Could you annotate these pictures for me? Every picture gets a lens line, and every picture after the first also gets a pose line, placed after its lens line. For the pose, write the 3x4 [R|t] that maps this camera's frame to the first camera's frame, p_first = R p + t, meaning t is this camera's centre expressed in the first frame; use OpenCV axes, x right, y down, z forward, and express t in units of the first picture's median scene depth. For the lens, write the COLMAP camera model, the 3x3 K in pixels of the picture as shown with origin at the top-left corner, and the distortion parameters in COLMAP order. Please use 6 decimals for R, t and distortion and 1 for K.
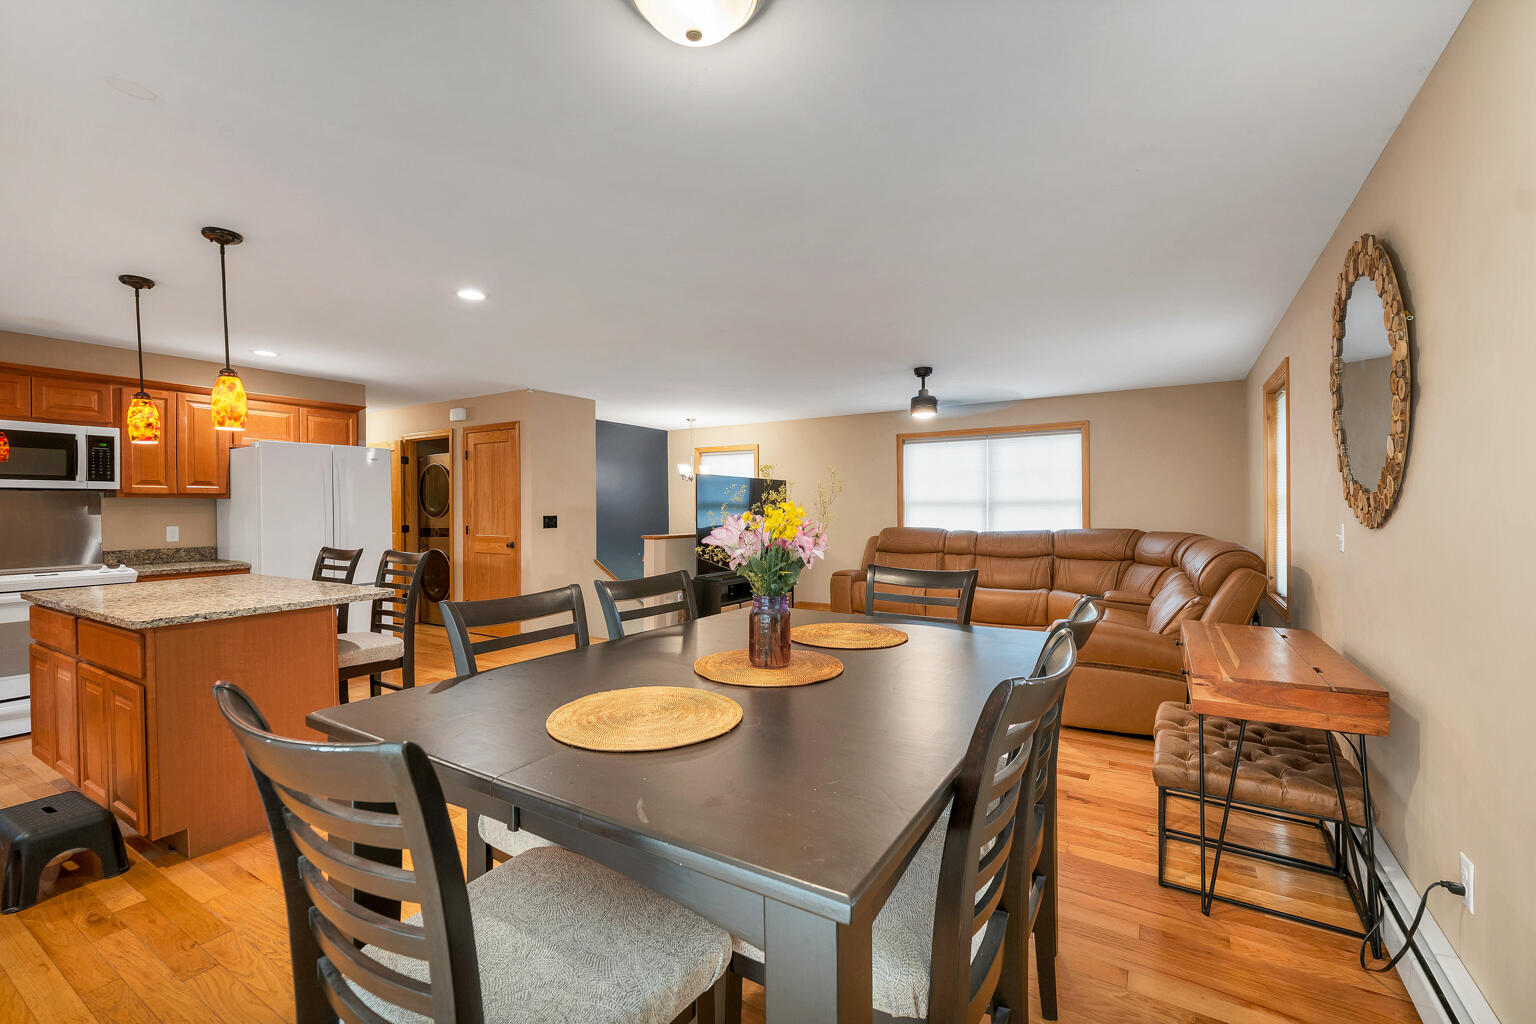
lens RADIAL K [[653.0, 0, 758.9], [0, 653.0, 507.7], [0, 0, 1]] dist [0.003654, 0.000221]
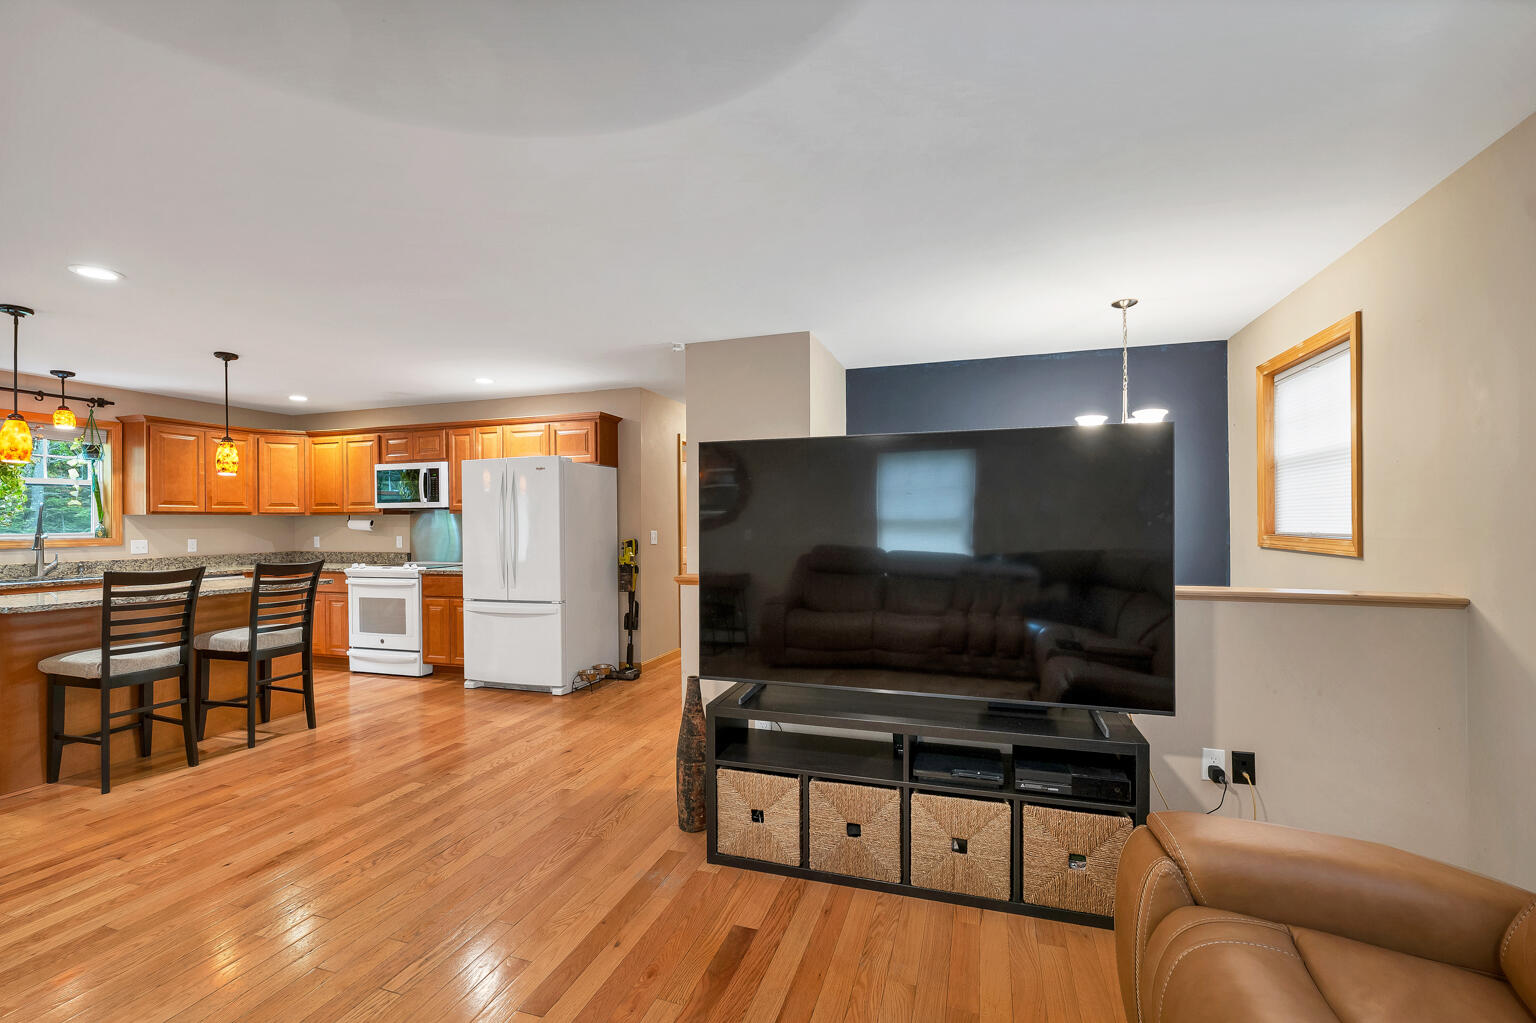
lens RADIAL K [[667.8, 0, 767.2], [0, 667.8, 523.0], [0, 0, 1]] dist [0.003990, 0.000453]
pose [[0.235211, 0.002413, -0.971941, 0.511391], [0.006182, 0.999973, 0.003979, 0.002447], [0.971925, -0.006944, 0.235189, 1.355016]]
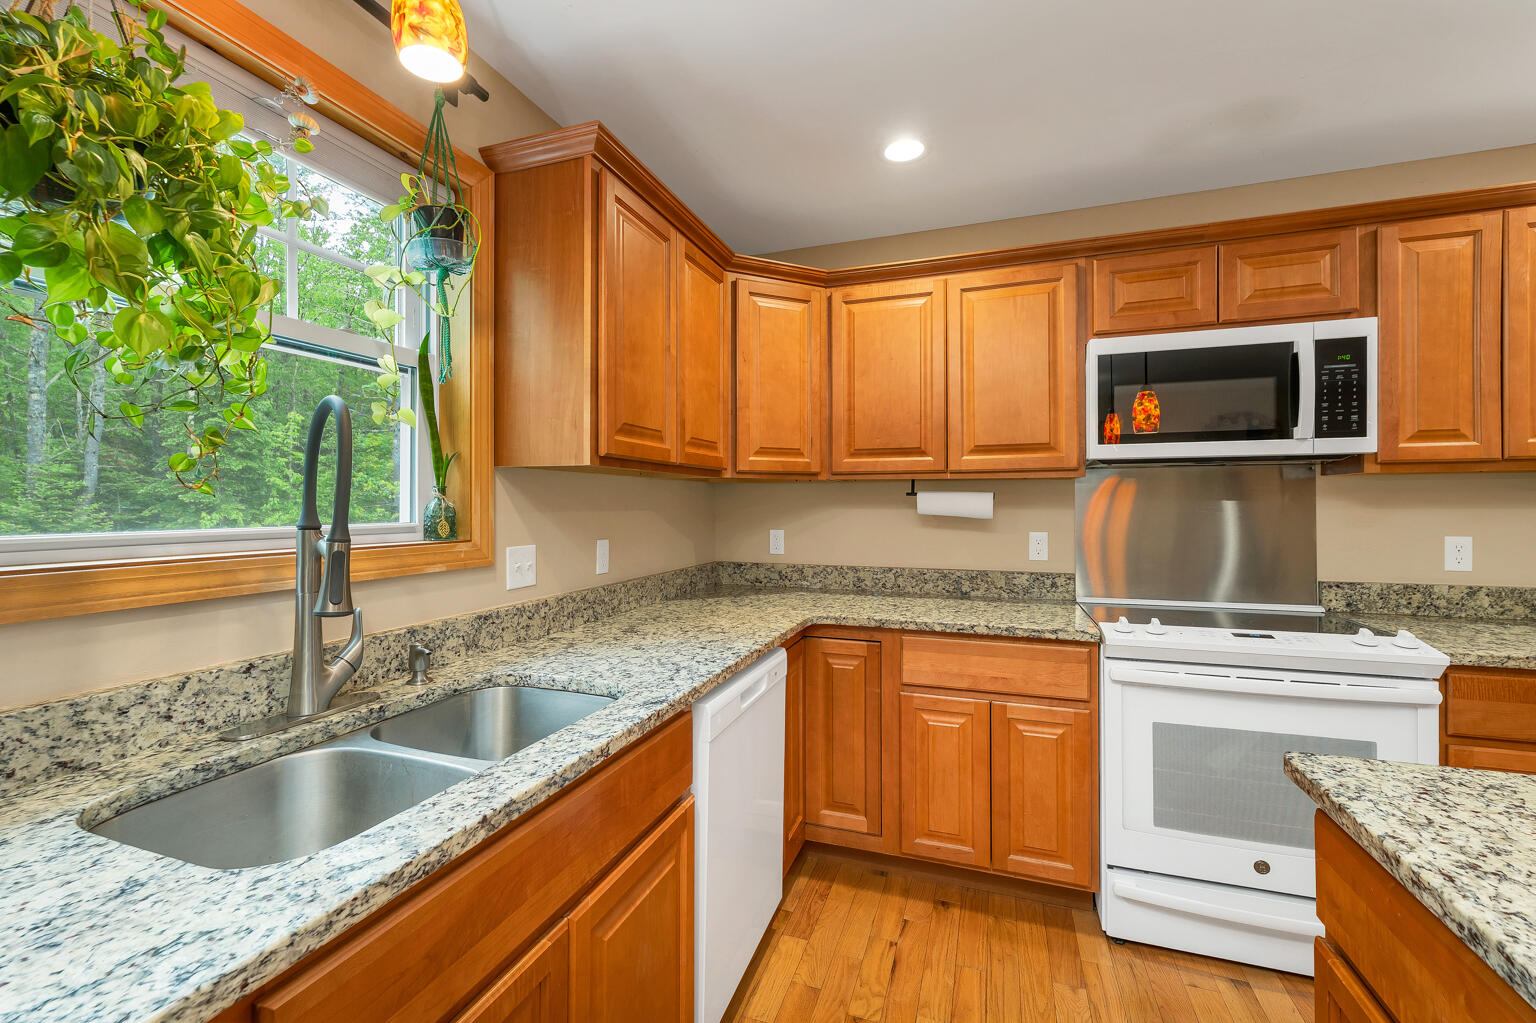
lens RADIAL K [[653.0, 0, 758.9], [0, 653.0, 507.2], [0, 0, 1]] dist [0.003654, 0.000221]
pose [[0.212258, 0.008002, -0.977181, -0.642249], [0.000251, 0.999966, 0.008243, 0.005173], [0.977214, -0.001994, 0.212249, 0.504843]]
